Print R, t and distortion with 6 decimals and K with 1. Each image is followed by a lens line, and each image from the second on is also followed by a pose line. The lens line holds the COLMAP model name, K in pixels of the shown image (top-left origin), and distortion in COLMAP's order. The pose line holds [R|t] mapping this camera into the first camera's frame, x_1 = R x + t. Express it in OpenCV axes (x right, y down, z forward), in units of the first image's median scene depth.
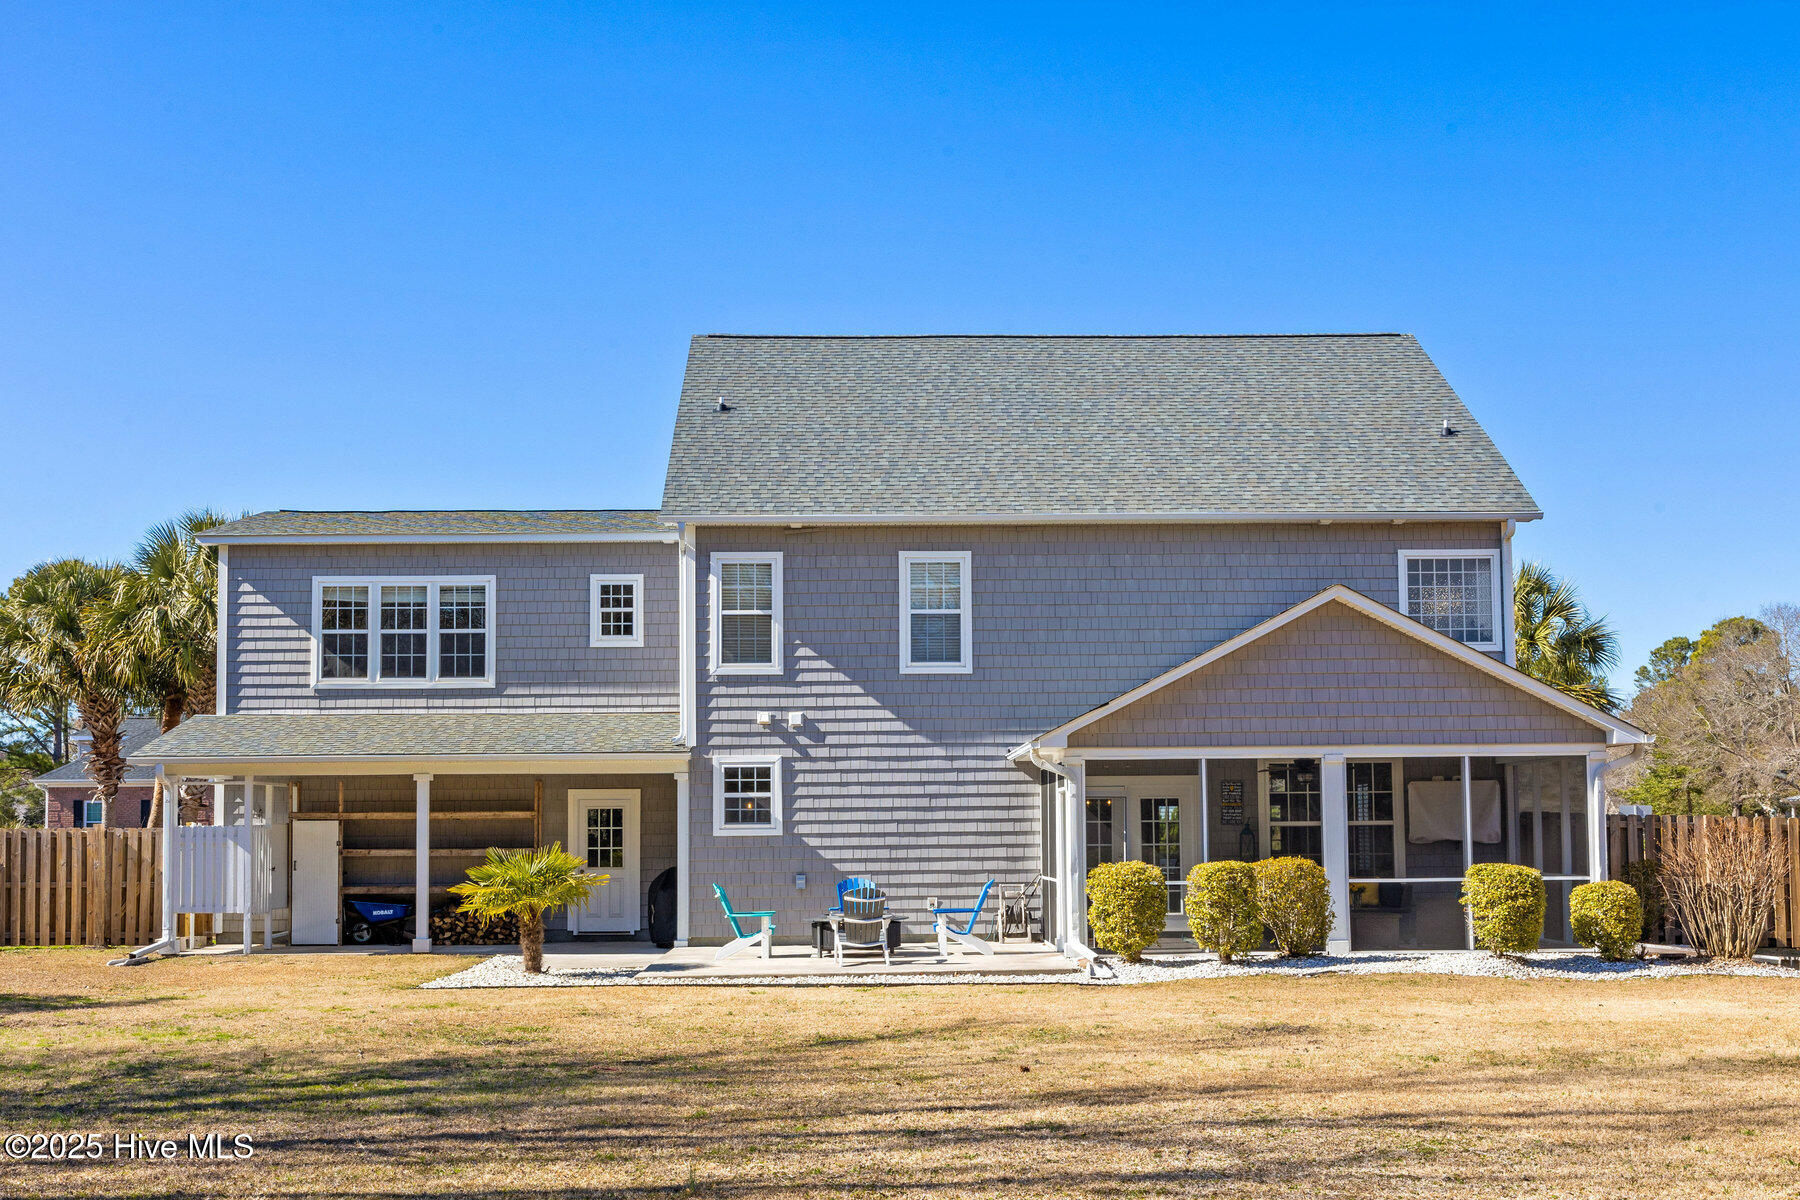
lens RADIAL K [[2023.0, 0, 914.2], [0, 2023.0, 563.6], [0, 0, 1]] dist [0.009812, 0.000000]
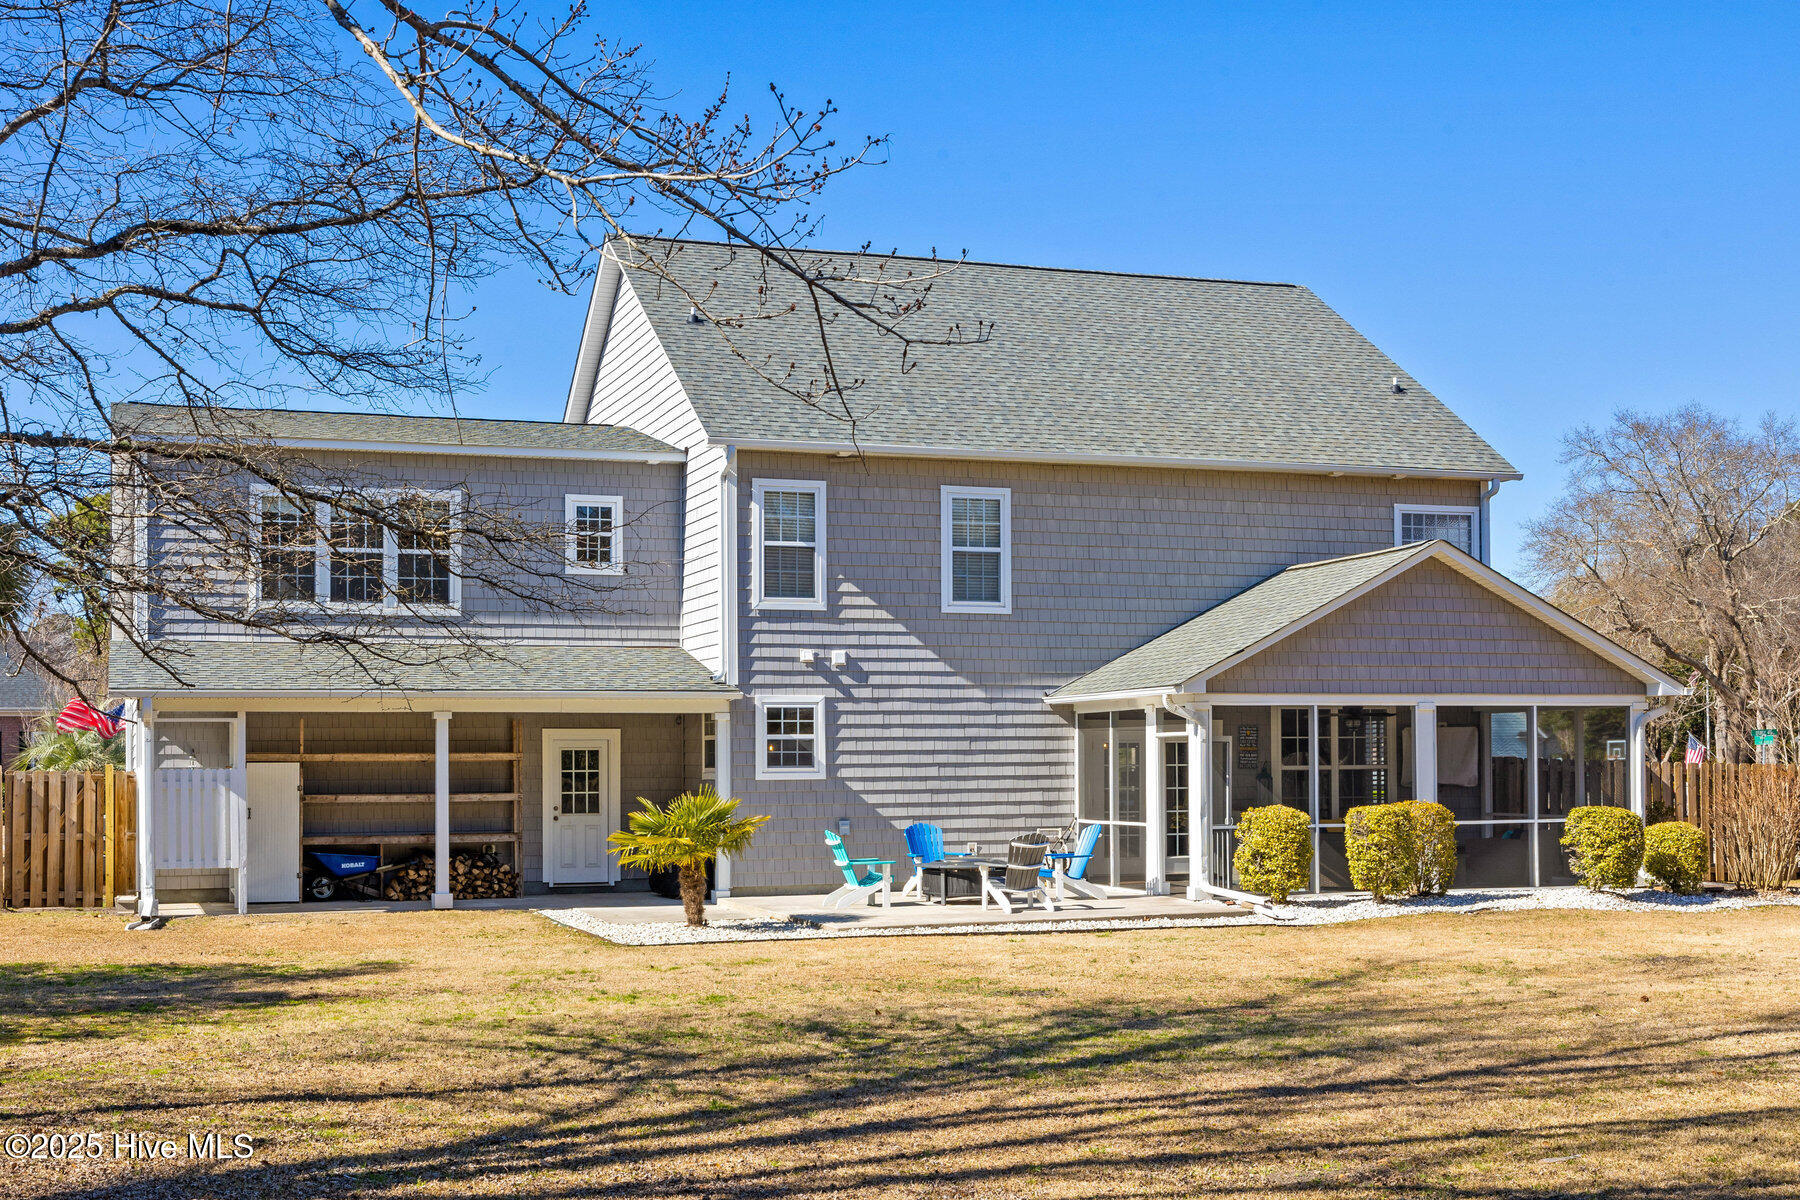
lens RADIAL K [[2176.5, 0, 903.1], [0, 2176.5, 597.7], [0, 0, 1]] dist [0.018184, 0.000000]
pose [[0.949782, 0.025790, 0.311847, -0.346605], [-0.042065, 0.998075, 0.045573, 0.000843], [-0.310071, -0.056402, 0.949039, 0.021623]]
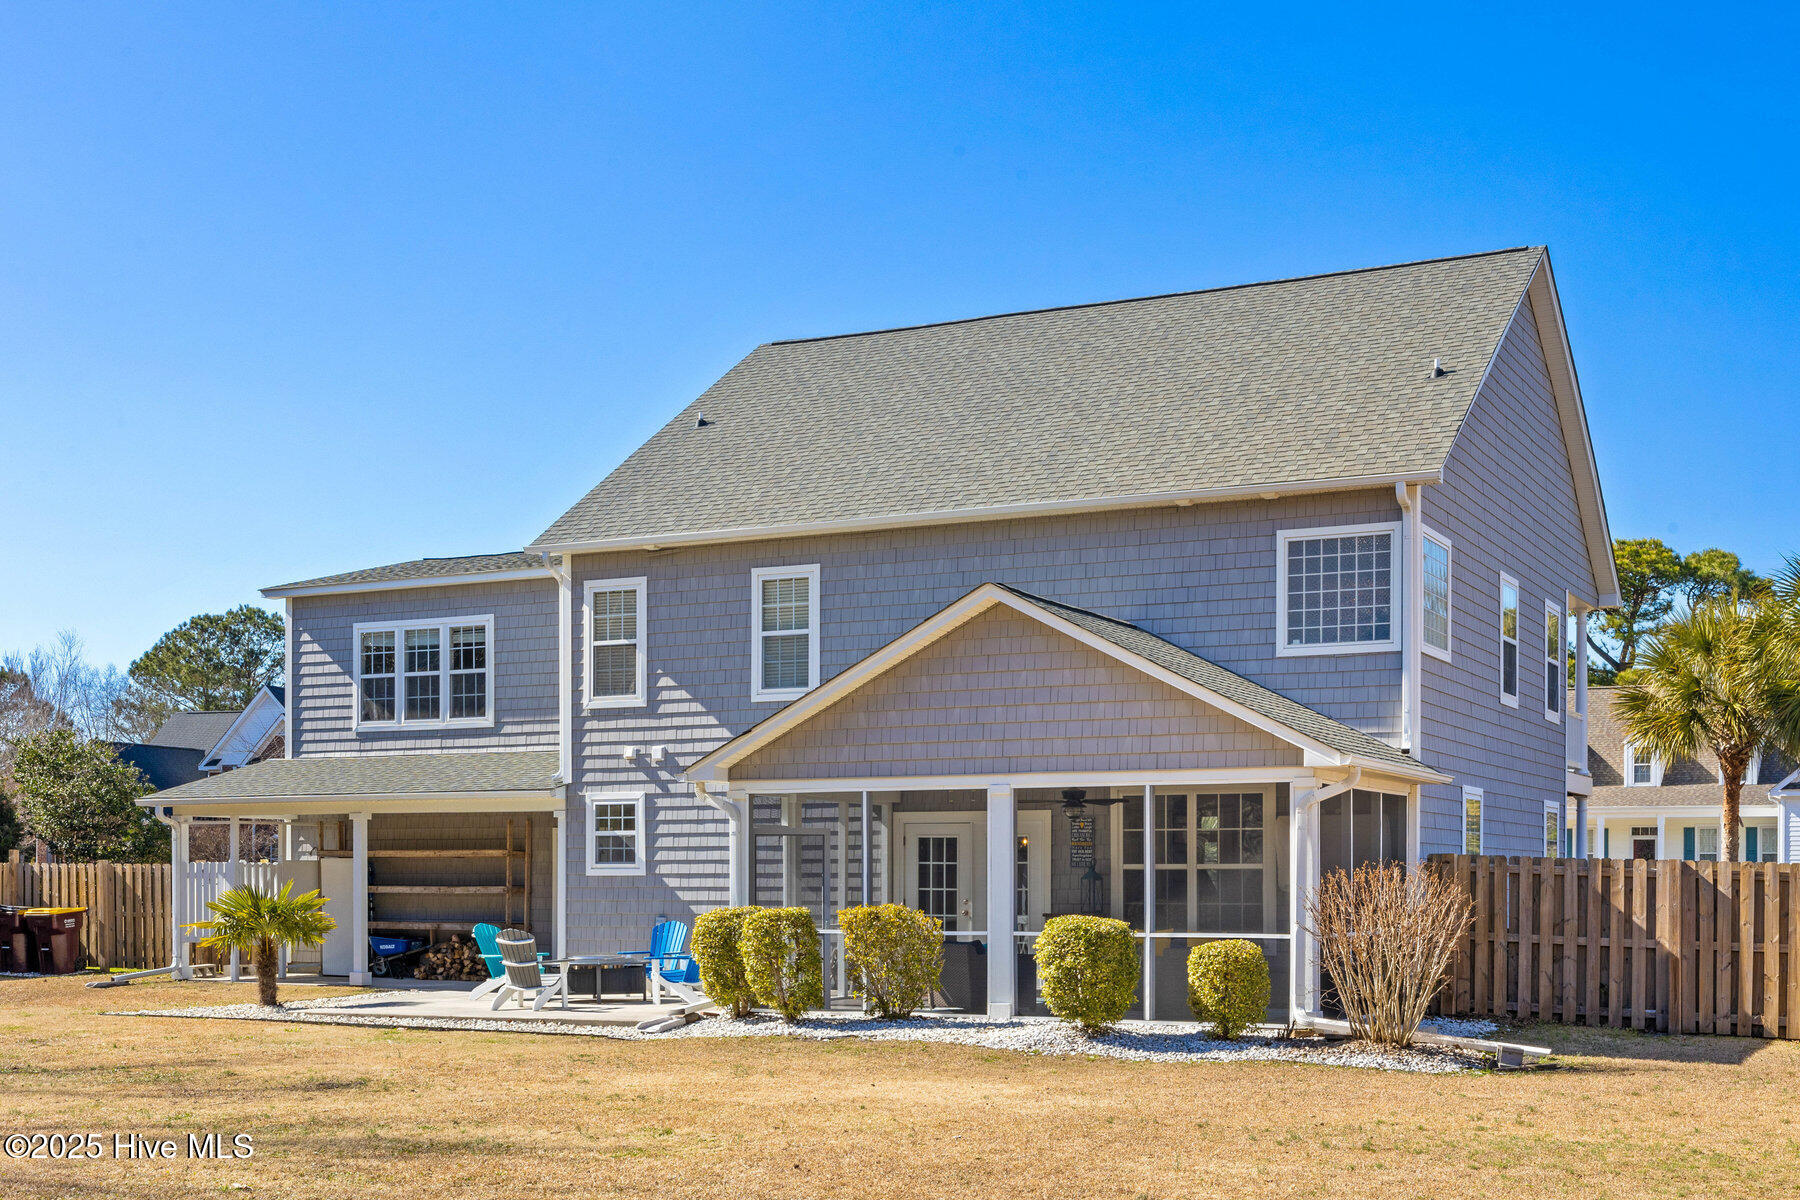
lens RADIAL K [[2218.2, 0, 938.2], [0, 2218.2, 710.1], [0, 0, 1]] dist [0.013198, 0.000000]
pose [[0.877687, -0.027474, -0.478446, 0.547357], [0.055209, 0.997505, 0.043998, 0.018373], [0.476044, -0.065032, 0.877014, 0.154859]]
